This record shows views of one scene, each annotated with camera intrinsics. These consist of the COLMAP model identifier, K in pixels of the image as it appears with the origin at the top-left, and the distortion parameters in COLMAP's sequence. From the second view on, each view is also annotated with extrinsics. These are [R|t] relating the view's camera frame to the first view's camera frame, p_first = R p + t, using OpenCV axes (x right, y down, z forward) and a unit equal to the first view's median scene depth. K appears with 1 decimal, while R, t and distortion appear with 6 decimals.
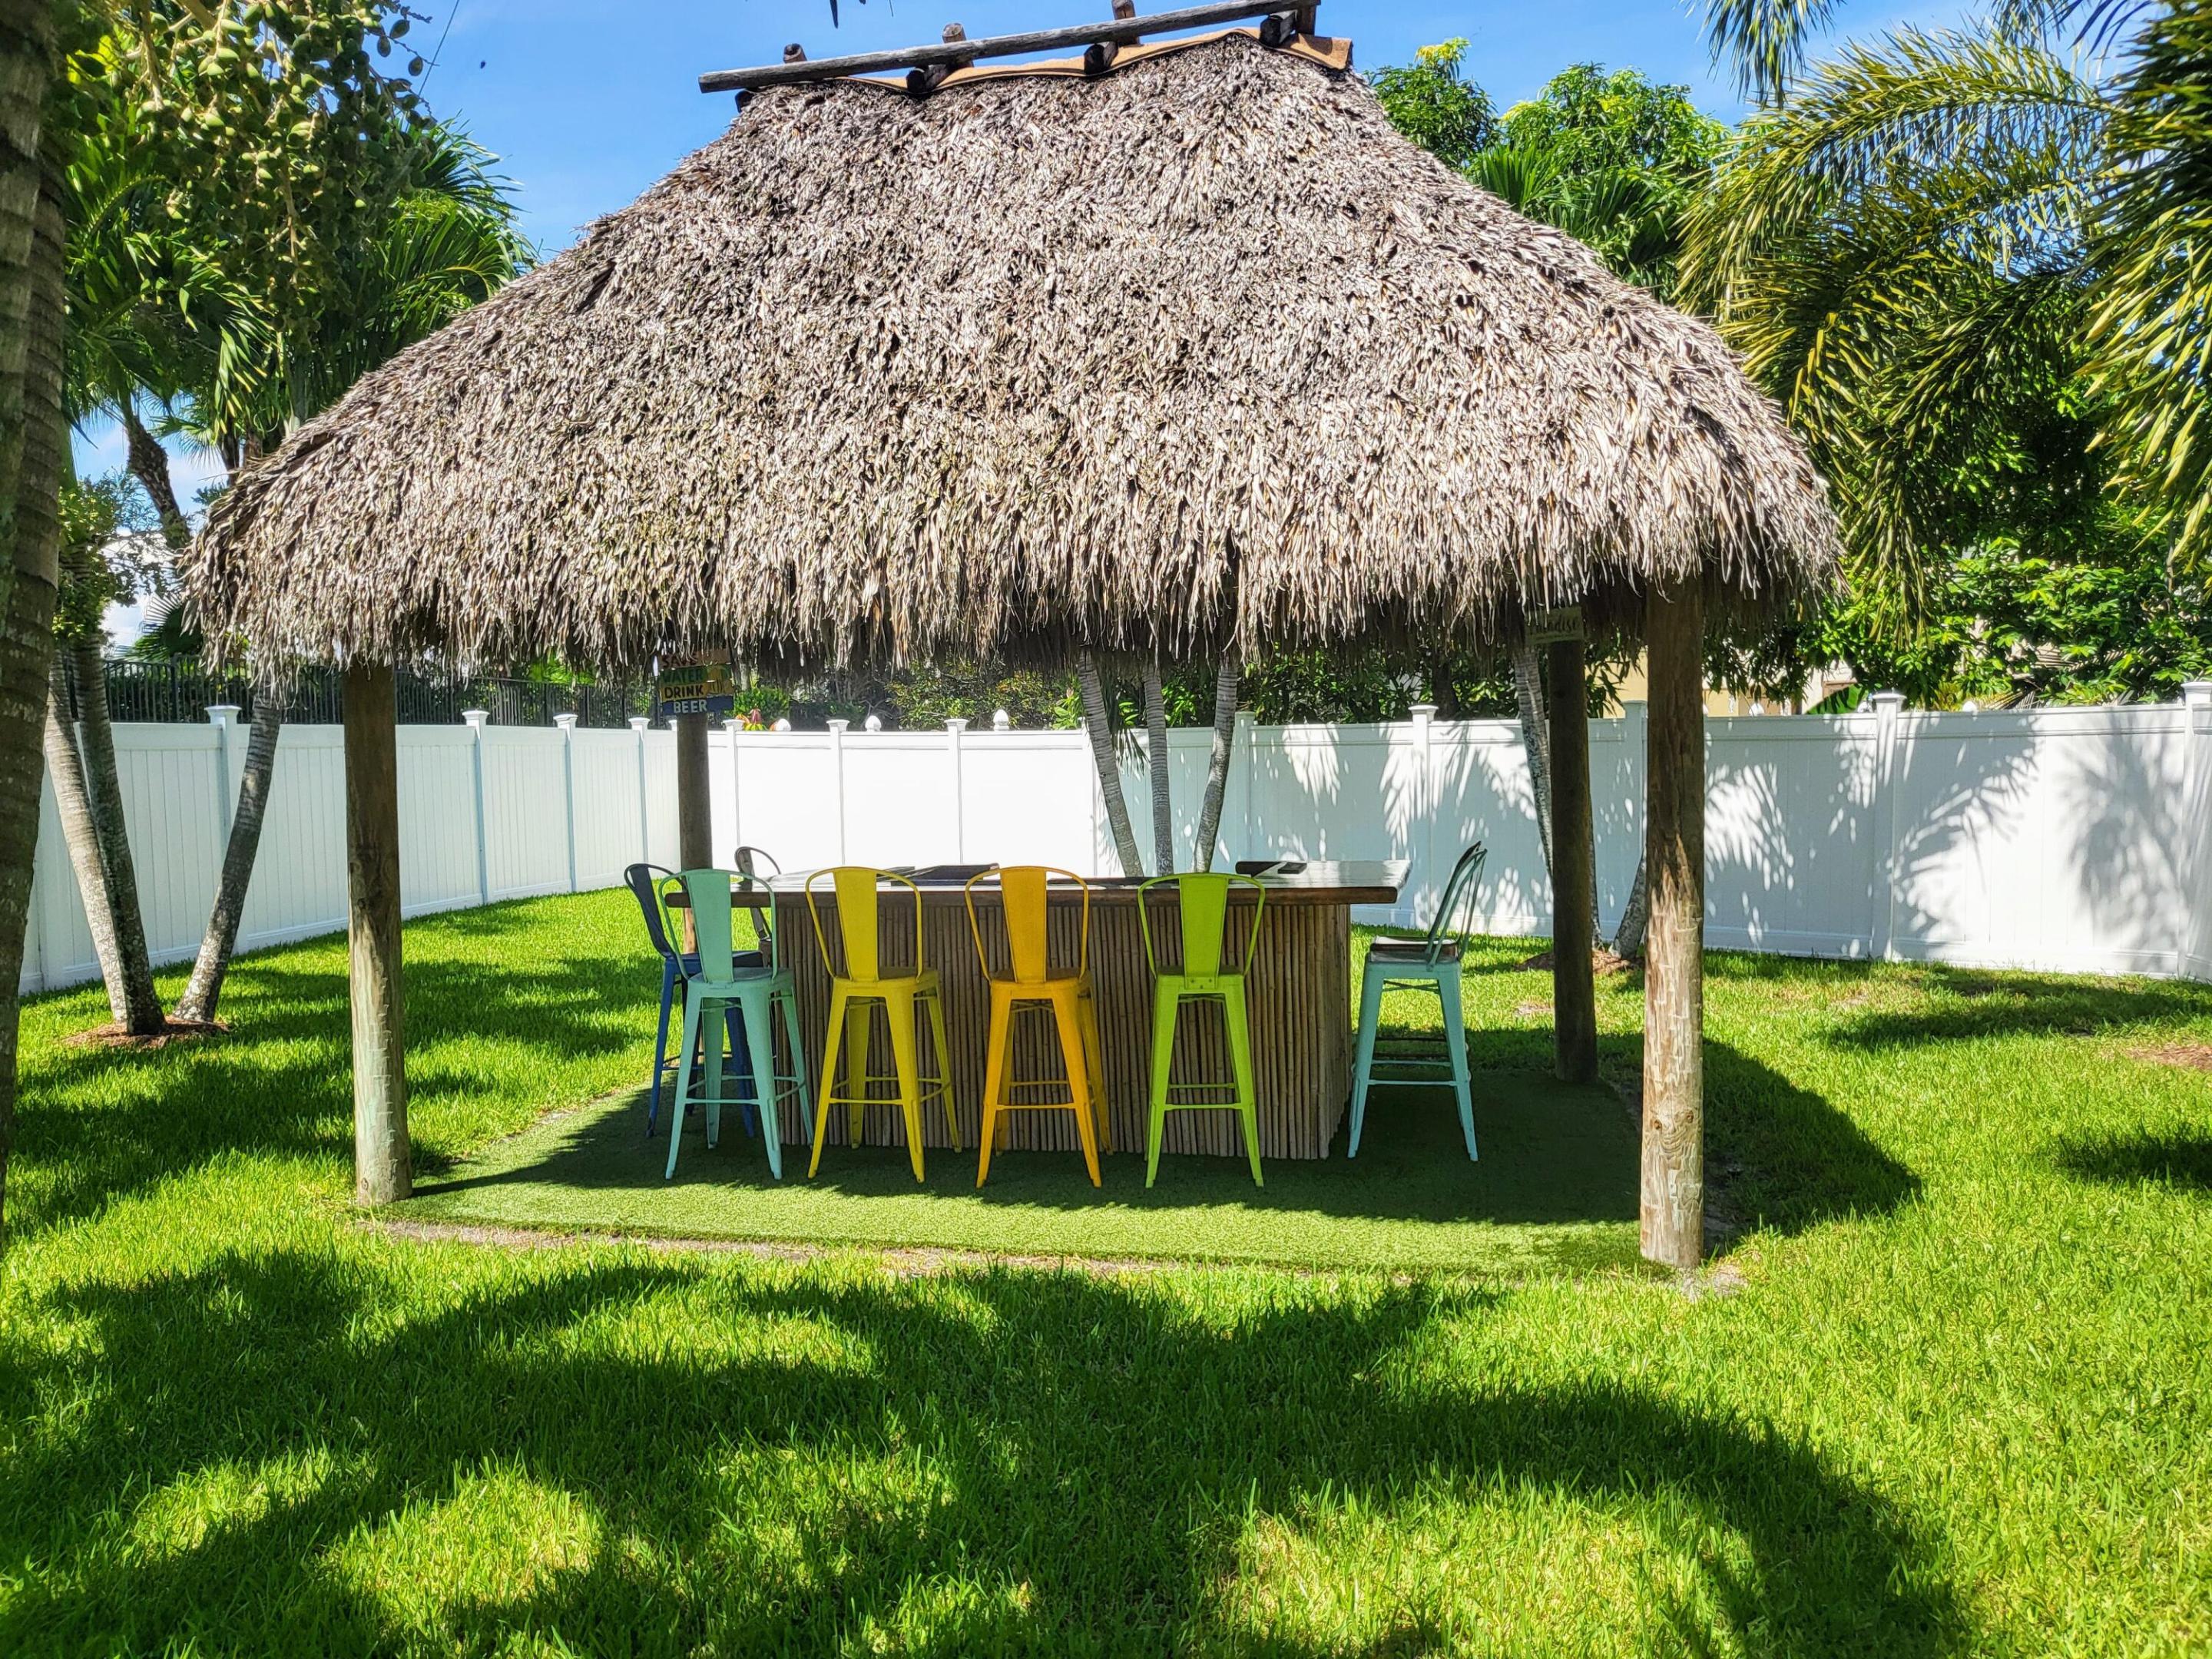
lens RADIAL K [[1756.9, 0, 1111.8], [0, 1756.9, 831.9], [0, 0, 1]] dist [0.011906, 0.011699]
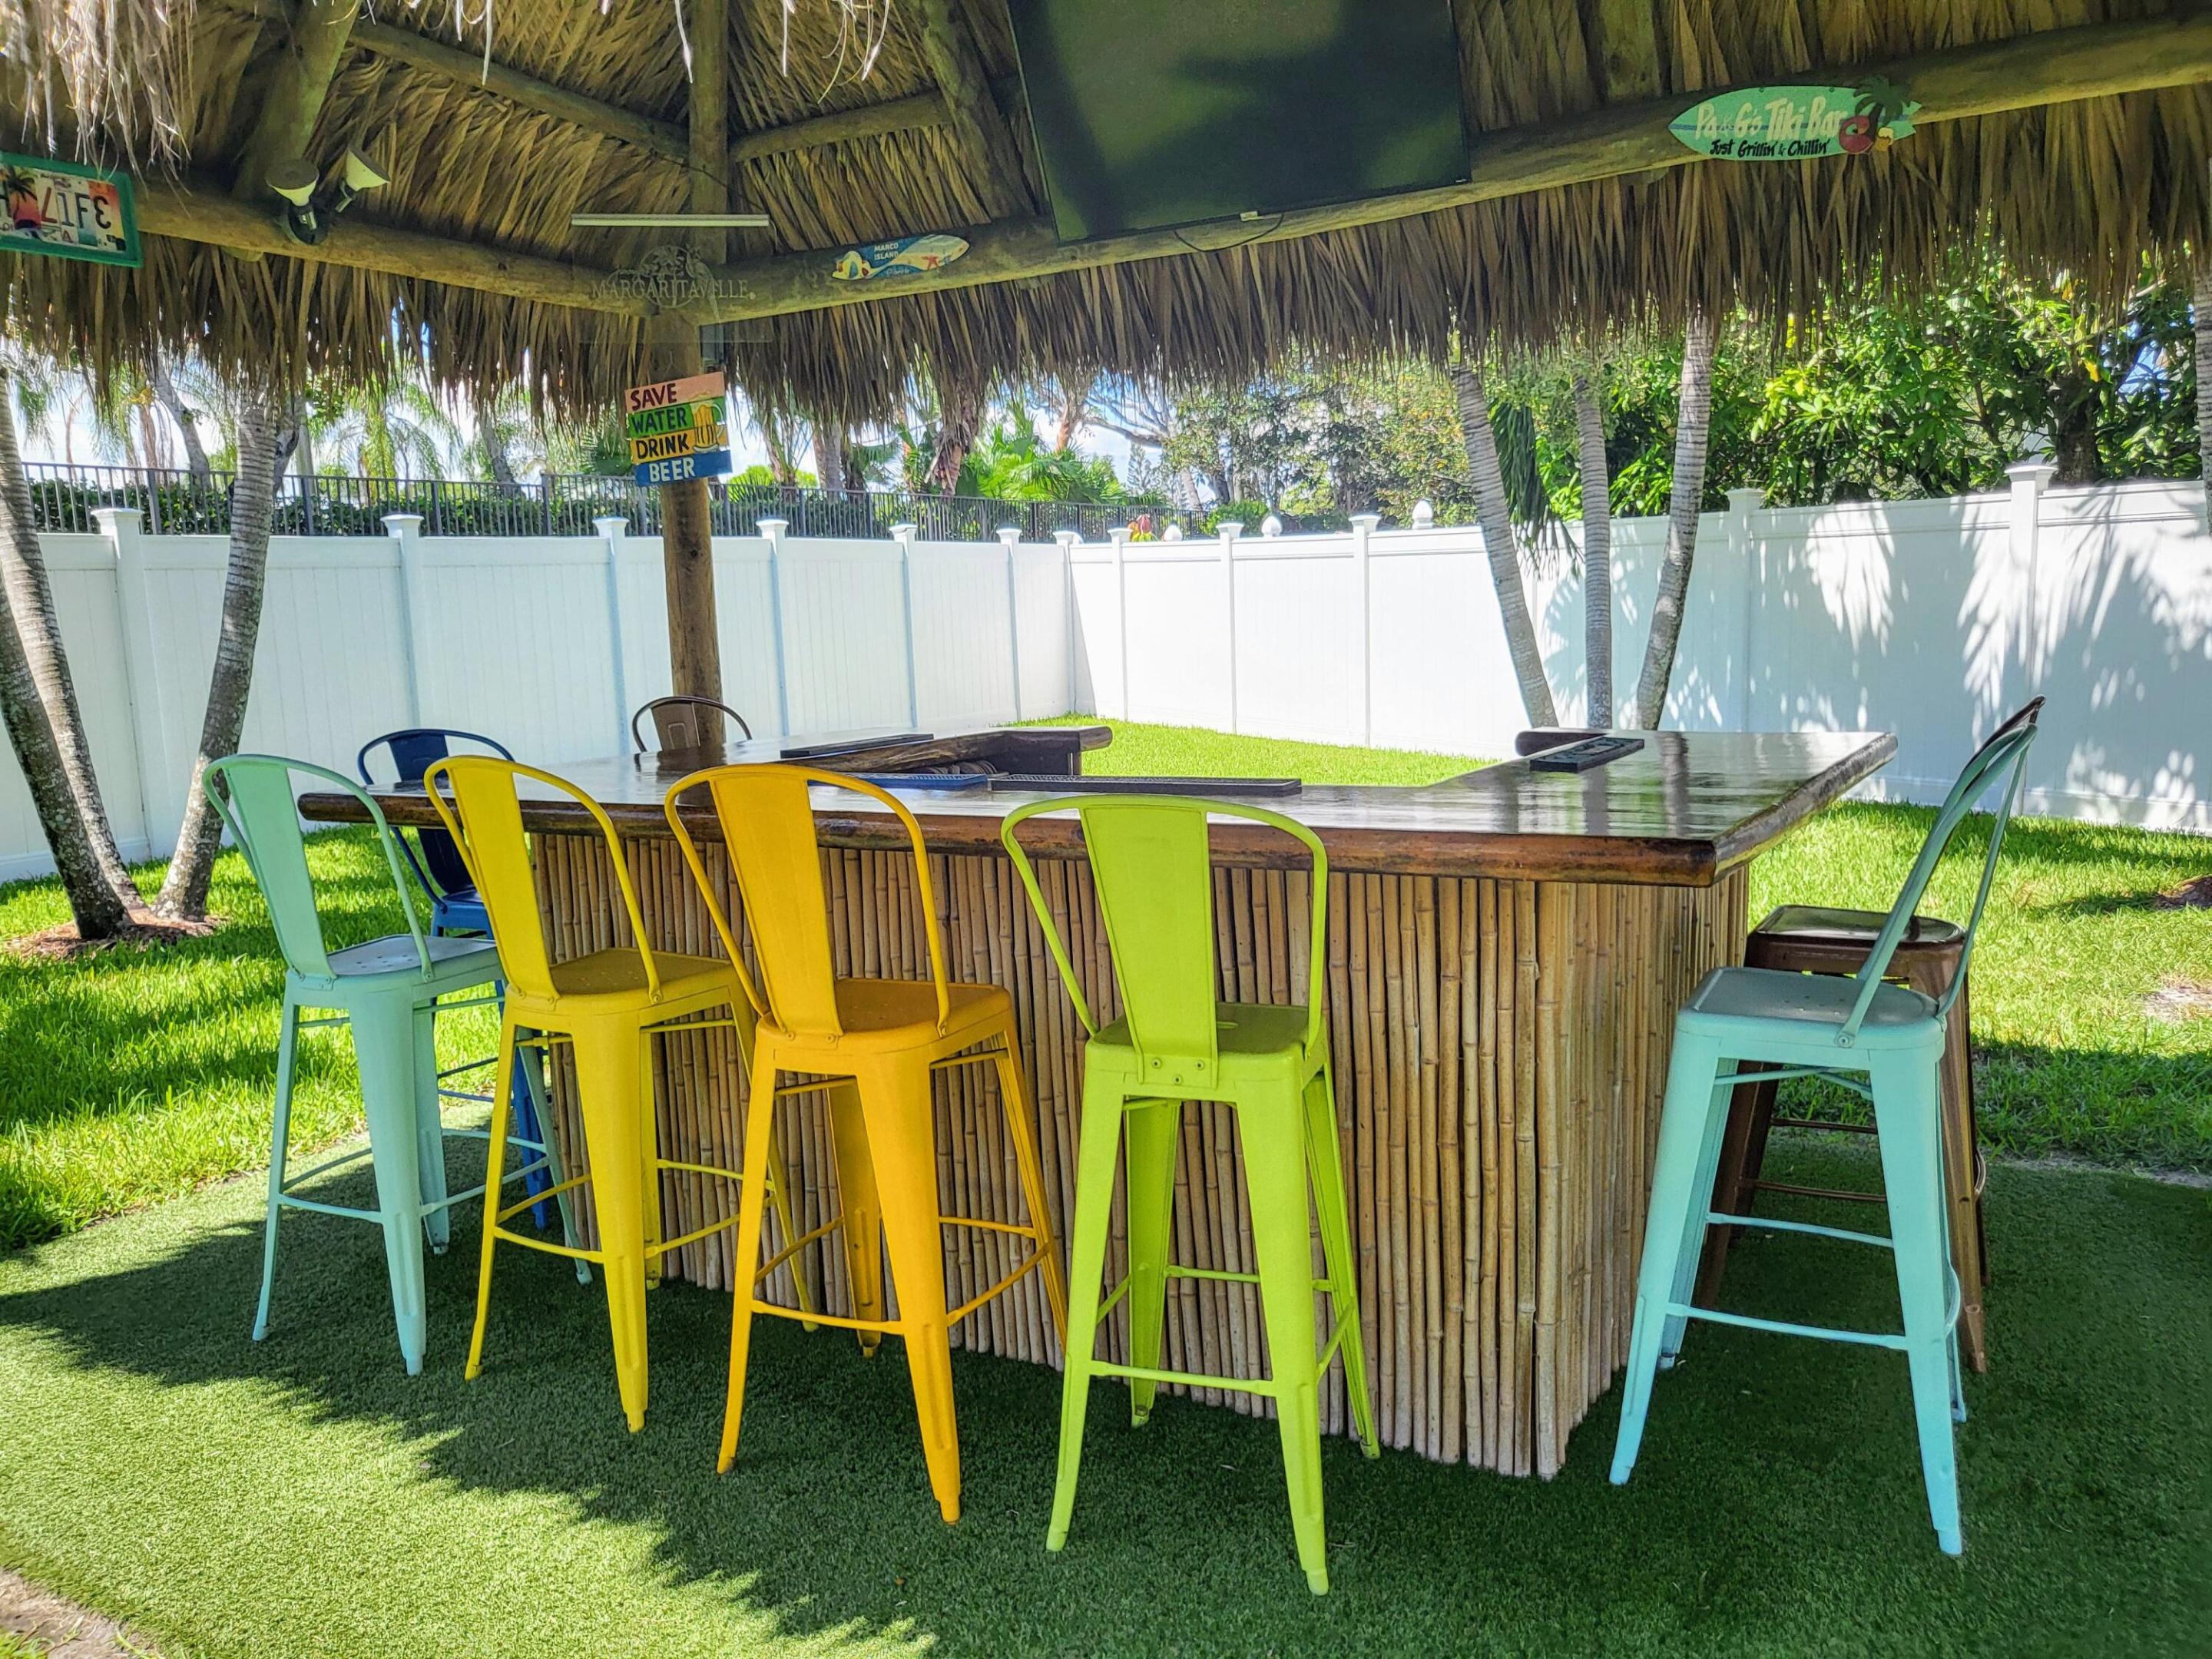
lens RADIAL K [[1756.9, 0, 1088.2], [0, 1756.9, 813.9], [0, 0, 1]] dist [0.011906, 0.011699]
pose [[0.942429, 0.028940, -0.333152, 0.071459], [0.002018, 0.995738, 0.092205, -0.005556], [0.334400, -0.087570, 0.938354, 0.270236]]
